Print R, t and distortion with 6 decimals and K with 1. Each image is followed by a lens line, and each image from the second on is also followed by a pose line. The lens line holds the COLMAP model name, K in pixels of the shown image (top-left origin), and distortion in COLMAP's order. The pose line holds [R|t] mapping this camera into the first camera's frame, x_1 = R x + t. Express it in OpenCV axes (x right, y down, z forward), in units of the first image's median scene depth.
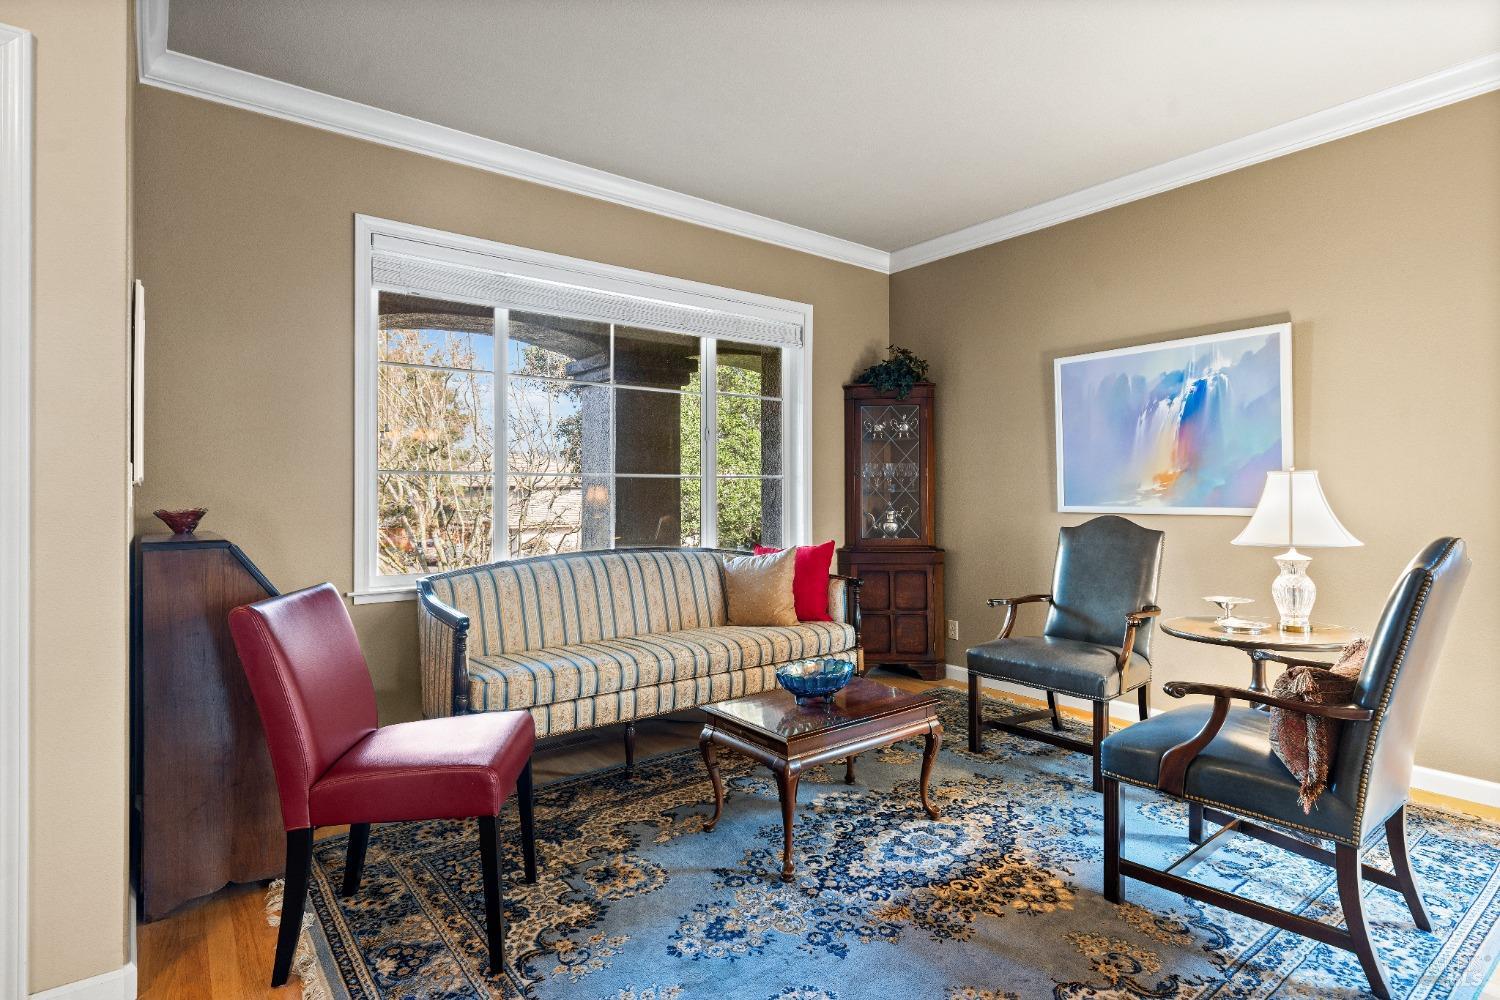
lens RADIAL K [[781.2, 0, 748.1], [0, 781.2, 493.8], [0, 0, 1]] dist [-0.001674, 0.000160]
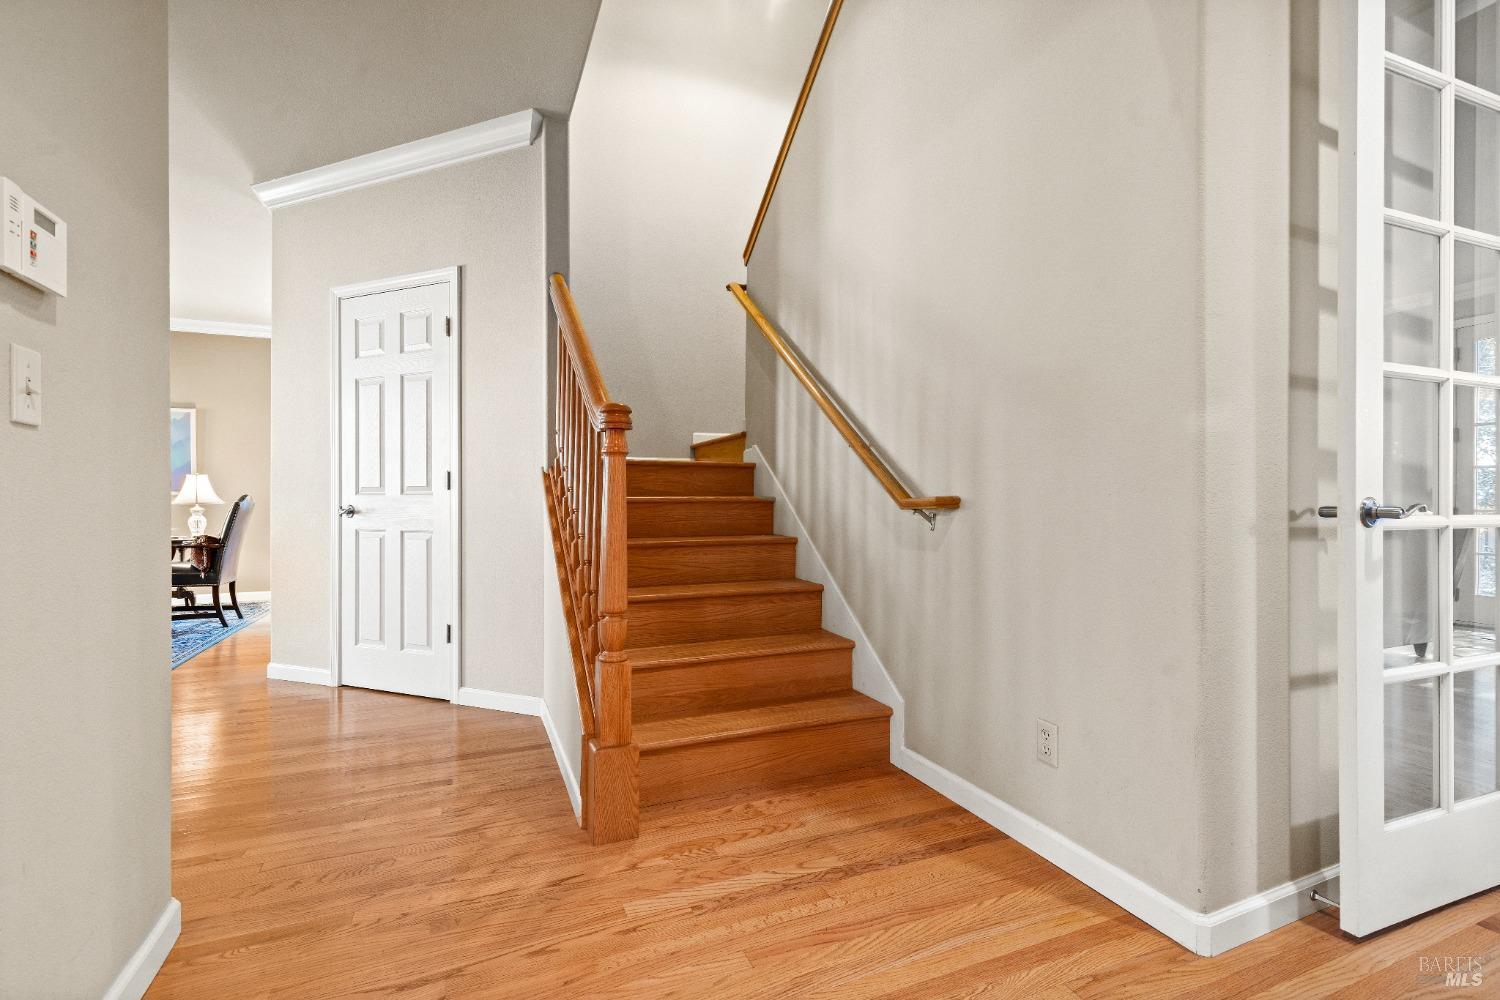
lens RADIAL K [[676.8, 0, 747.2], [0, 676.8, 494.9], [0, 0, 1]] dist [0.003329, -0.000508]
pose [[0.269828, 0.001089, 0.962908, -1.050374], [-0.000167, 0.999999, -0.001085, 0.046415], [-0.962908, 0.000132, 0.269828, -1.467560]]
